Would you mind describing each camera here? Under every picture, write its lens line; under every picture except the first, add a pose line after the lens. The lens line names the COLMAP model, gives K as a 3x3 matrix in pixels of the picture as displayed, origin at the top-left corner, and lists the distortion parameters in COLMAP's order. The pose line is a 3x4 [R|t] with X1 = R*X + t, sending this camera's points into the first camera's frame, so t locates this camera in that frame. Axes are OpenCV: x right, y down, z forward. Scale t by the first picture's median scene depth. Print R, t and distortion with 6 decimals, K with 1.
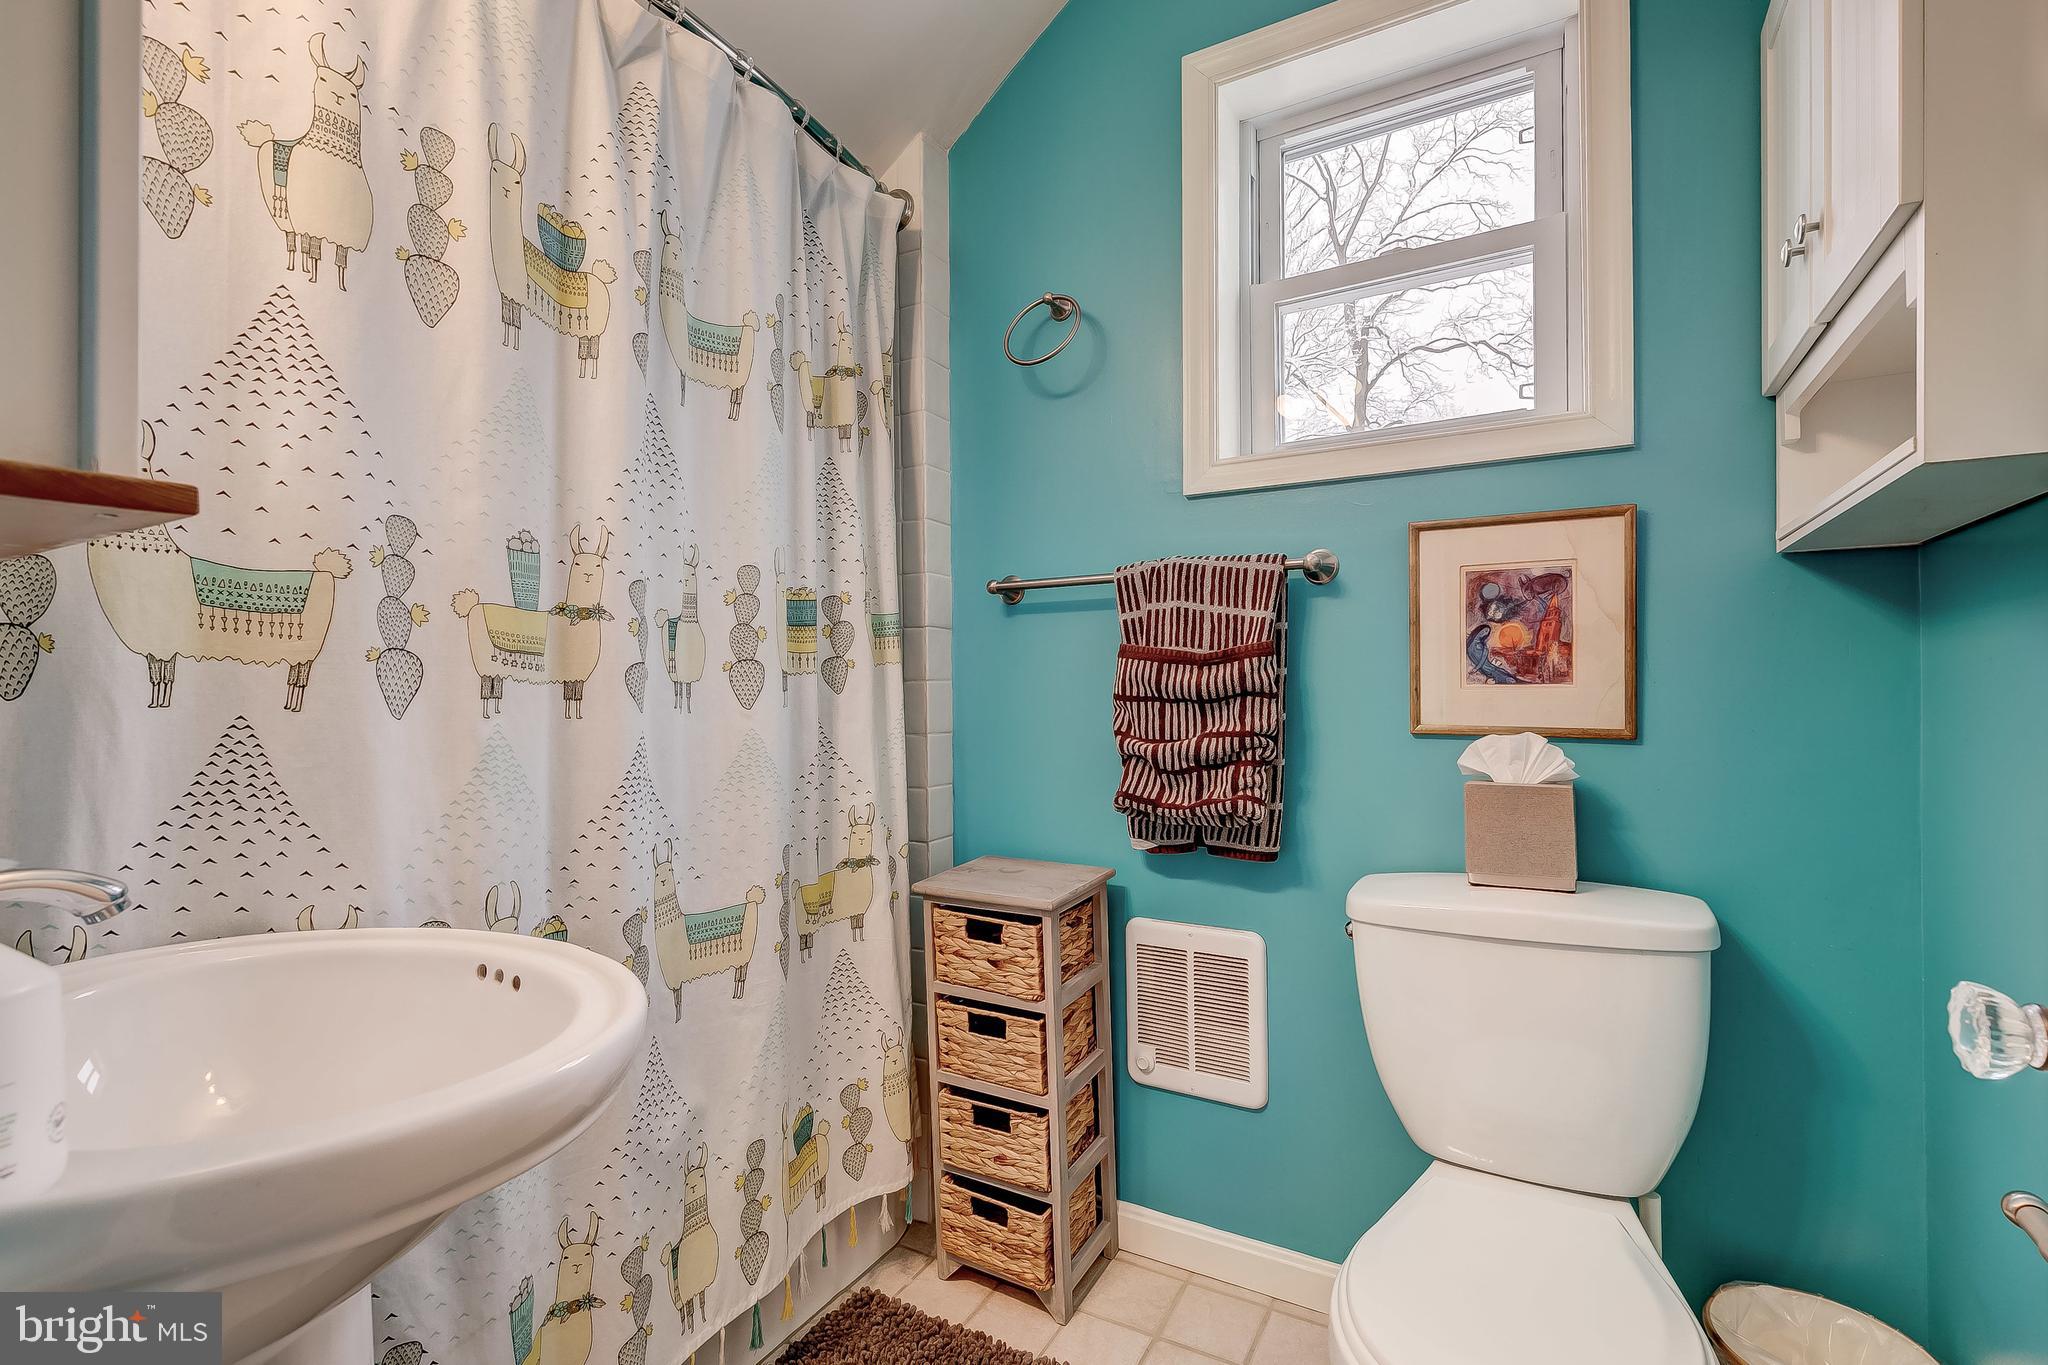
lens RADIAL K [[942.4, 0, 1020.2], [0, 942.4, 685.7], [0, 0, 1]] dist [-0.001695, -0.000281]
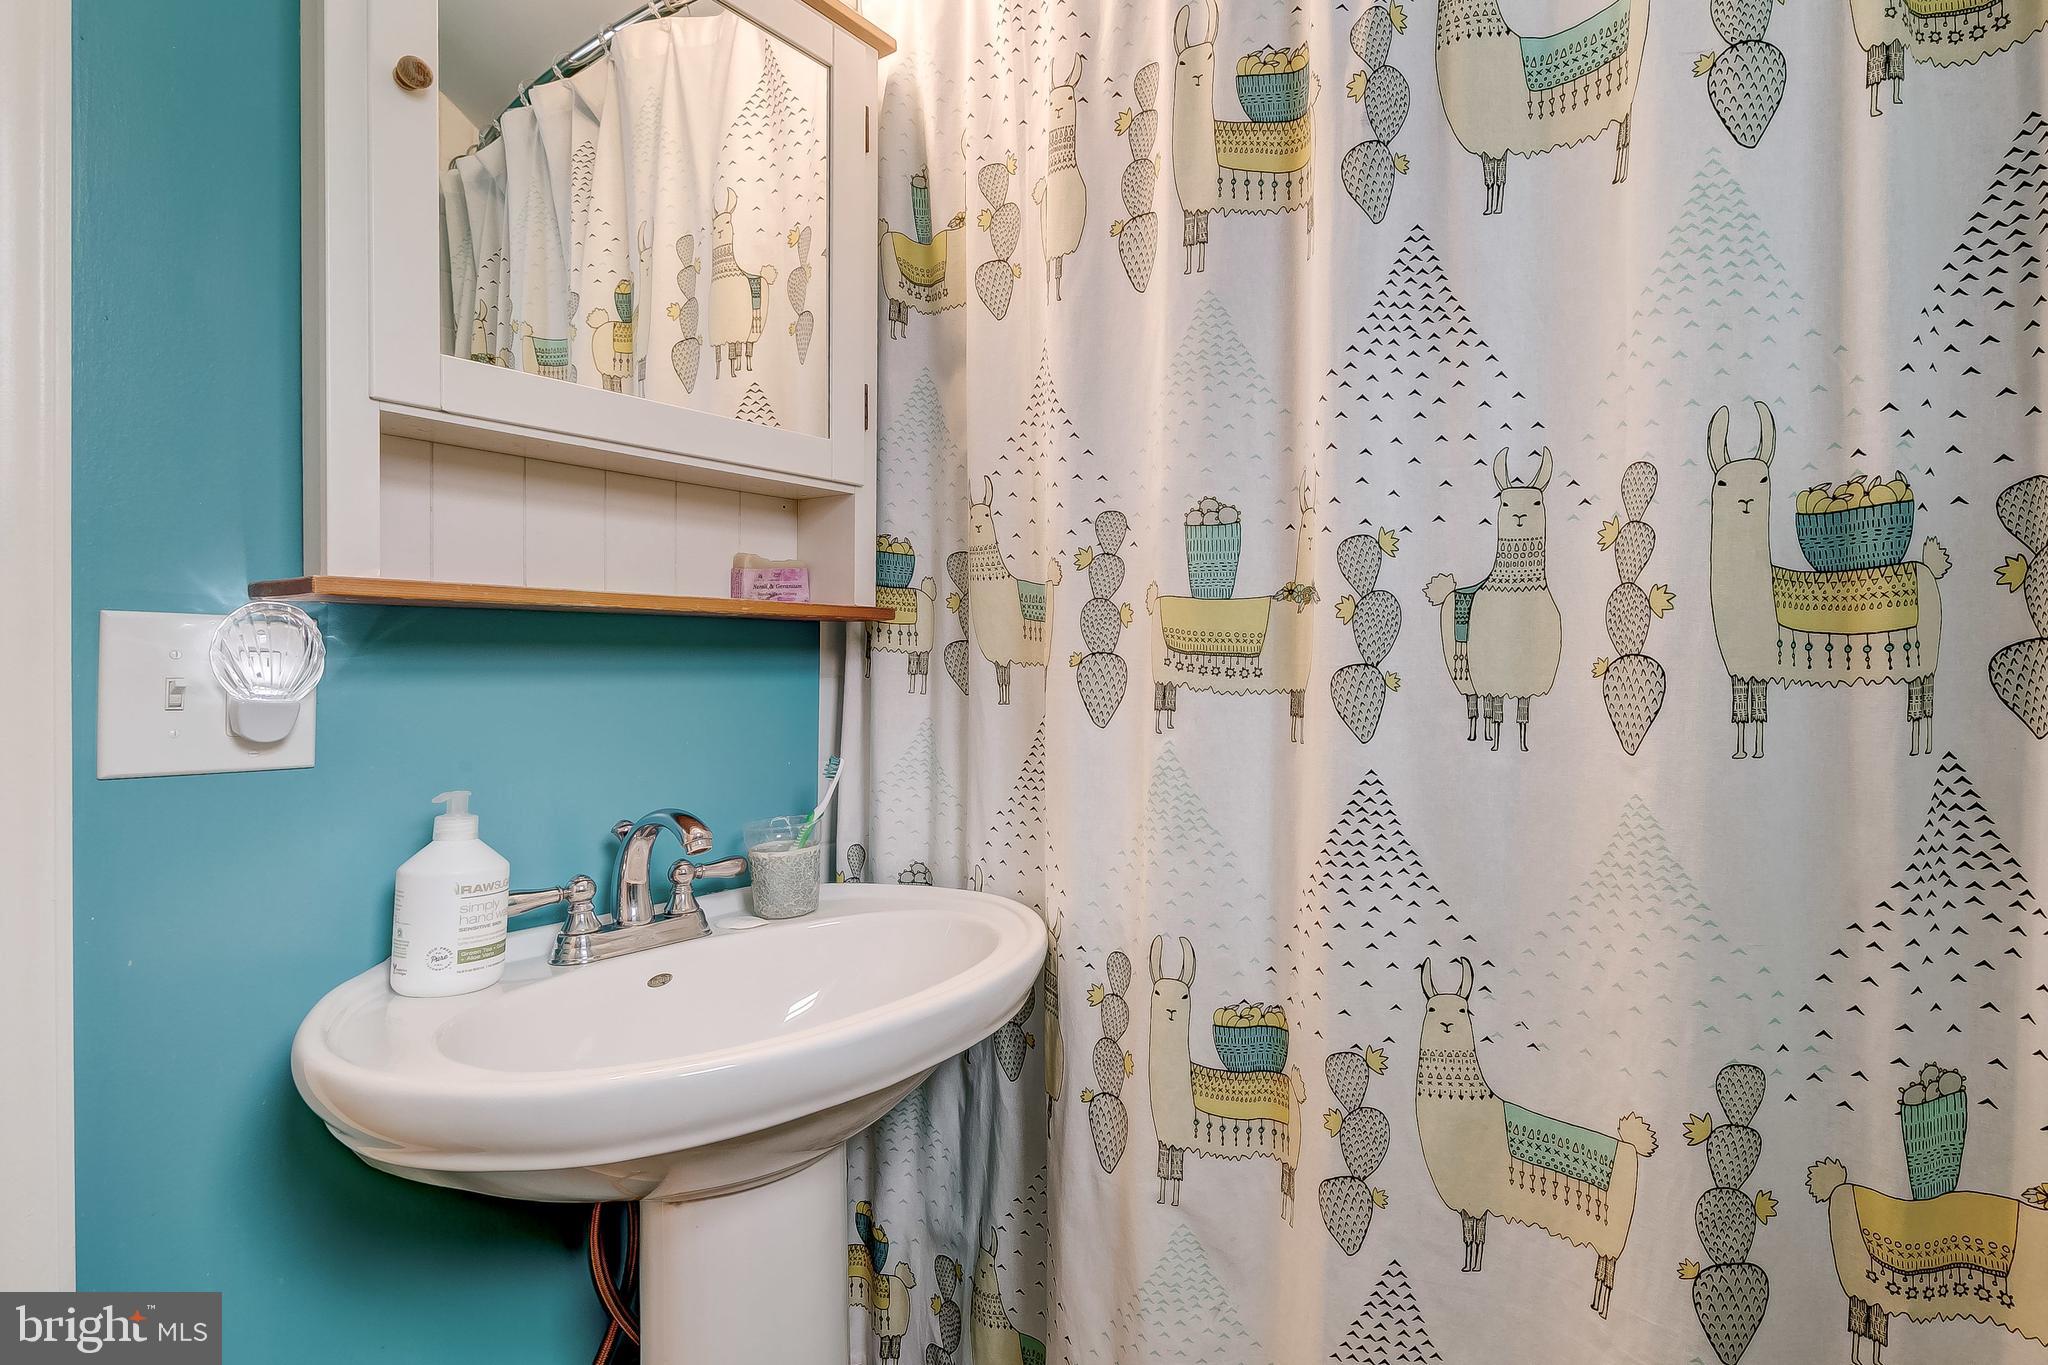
lens RADIAL K [[942.4, 0, 1022.0], [0, 942.4, 673.8], [0, 0, 1]] dist [-0.001695, -0.000281]
pose [[-0.013461, 0.014450, -0.999805, 0.265726], [-0.004472, 0.999885, 0.014511, -0.029241], [0.999899, 0.004667, -0.013395, 0.864236]]
